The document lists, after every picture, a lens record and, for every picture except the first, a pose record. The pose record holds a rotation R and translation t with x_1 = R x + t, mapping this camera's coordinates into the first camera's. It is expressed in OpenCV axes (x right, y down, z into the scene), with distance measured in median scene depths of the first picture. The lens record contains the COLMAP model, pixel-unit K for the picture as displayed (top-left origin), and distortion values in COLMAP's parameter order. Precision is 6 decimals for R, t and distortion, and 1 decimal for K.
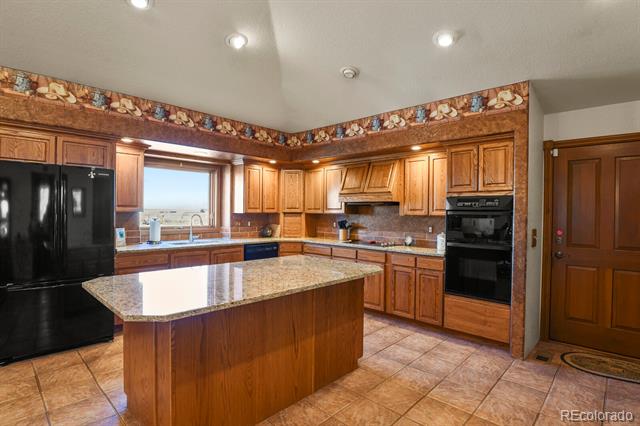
lens RADIAL K [[319.2, 0, 321.1], [0, 319.2, 214.2], [0, 0, 1]] dist [-0.015749, -0.009782]
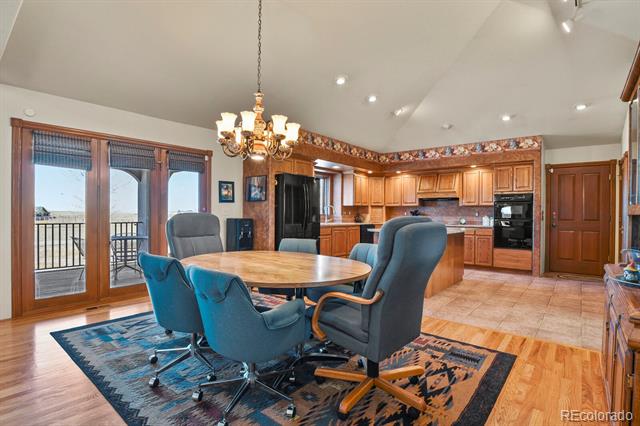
lens RADIAL K [[319.2, 0, 321.1], [0, 319.2, 214.2], [0, 0, 1]] dist [-0.015749, -0.009782]
pose [[0.997081, -0.003968, 0.076248, -0.639038], [0.004460, 0.999970, -0.006284, 0.058055], [-0.076221, 0.006605, 0.997069, -0.636256]]
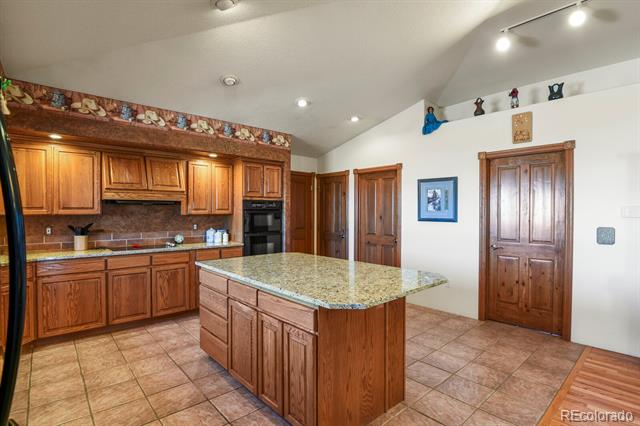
lens RADIAL K [[319.2, 0, 321.1], [0, 319.2, 214.2], [0, 0, 1]] dist [-0.015749, -0.009782]
pose [[0.083323, -0.018909, 0.996343, -0.784260], [0.008958, 0.999794, 0.018225, -0.013303], [-0.996482, 0.007407, 0.083475, 0.502158]]
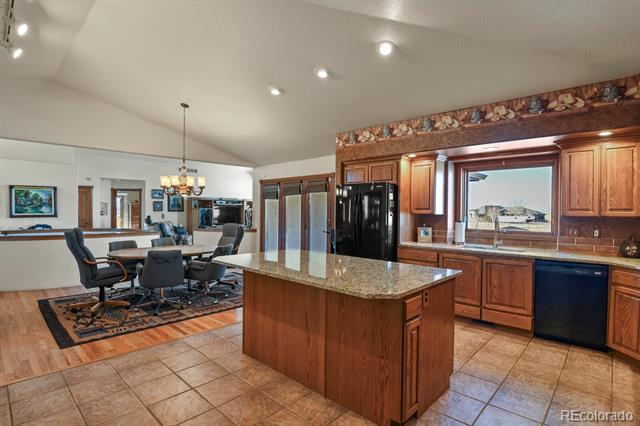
lens RADIAL K [[319.2, 0, 321.1], [0, 319.2, 214.2], [0, 0, 1]] dist [-0.015749, -0.009782]
pose [[0.020942, -0.003977, -0.999773, 0.560478], [-0.020079, 0.999789, -0.004398, 0.005877], [0.999579, 0.020166, 0.020858, 0.566400]]
